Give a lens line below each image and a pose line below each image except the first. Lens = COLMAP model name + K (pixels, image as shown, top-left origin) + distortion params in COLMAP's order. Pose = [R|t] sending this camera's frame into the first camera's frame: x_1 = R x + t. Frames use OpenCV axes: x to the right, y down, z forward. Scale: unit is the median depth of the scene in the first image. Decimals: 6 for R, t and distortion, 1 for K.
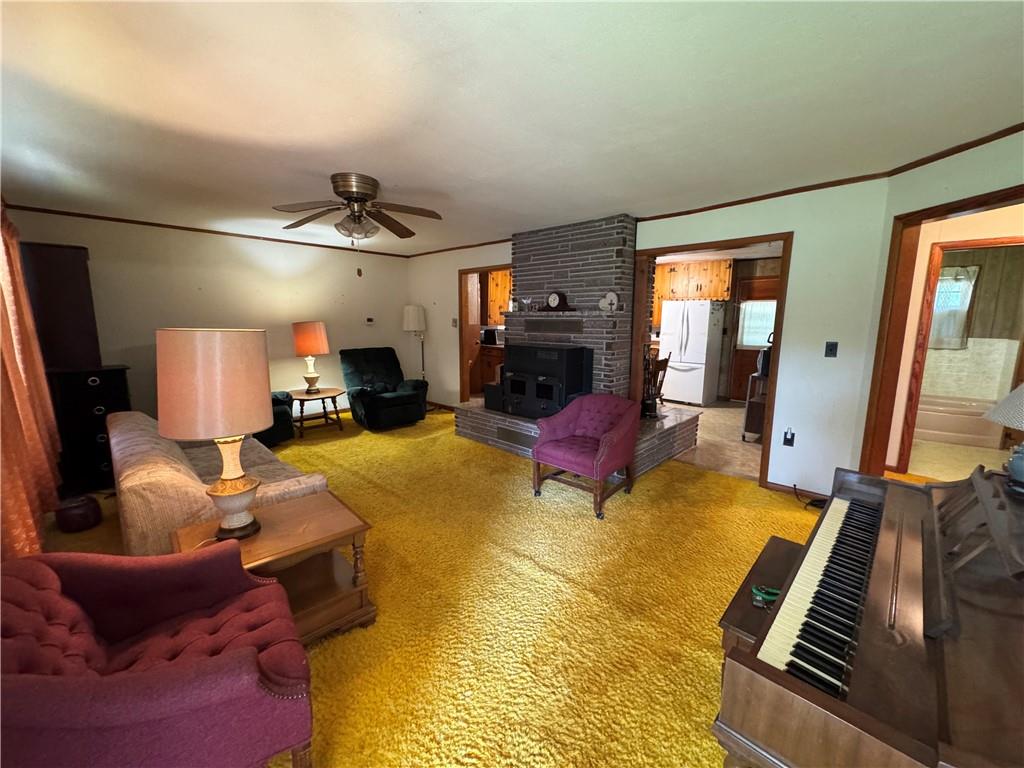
lens RADIAL K [[410.7, 0, 512.0], [0, 410.7, 376.9], [0, 0, 1]] dist [-0.005193, 0.000587]
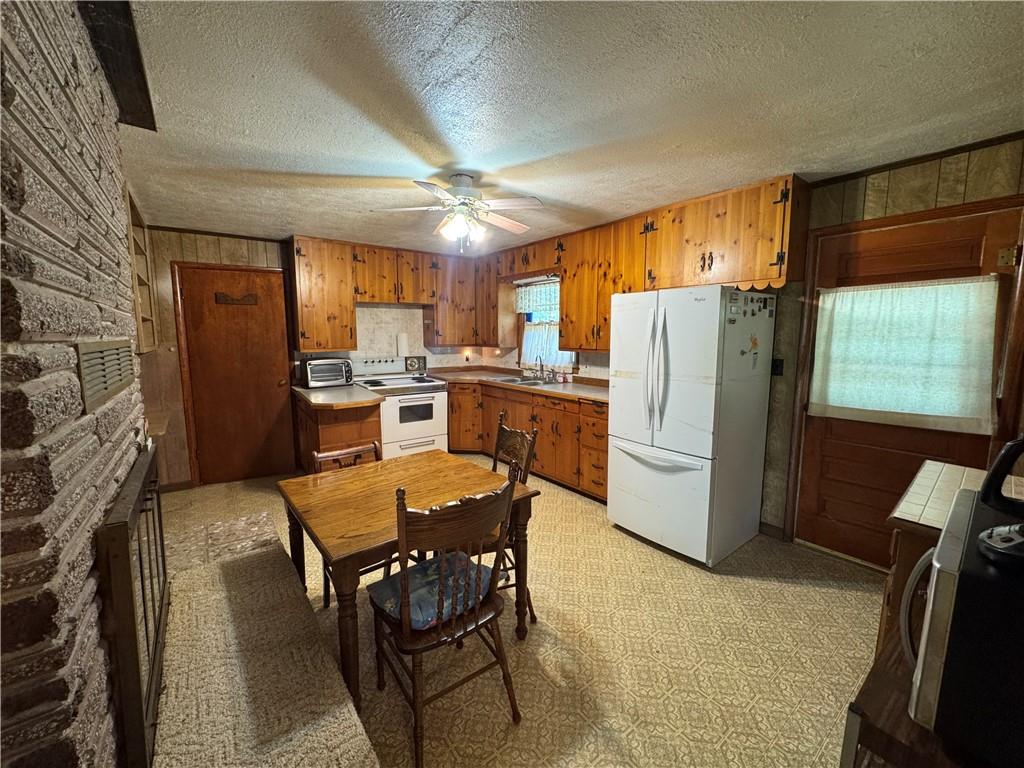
lens RADIAL K [[410.7, 0, 509.5], [0, 410.7, 379.3], [0, 0, 1]] dist [-0.005193, 0.000587]
pose [[0.984726, 0.013845, -0.173558, 0.755139], [-0.020643, 0.999086, -0.037422, -0.181407], [0.172881, 0.040434, 0.984112, 1.281238]]
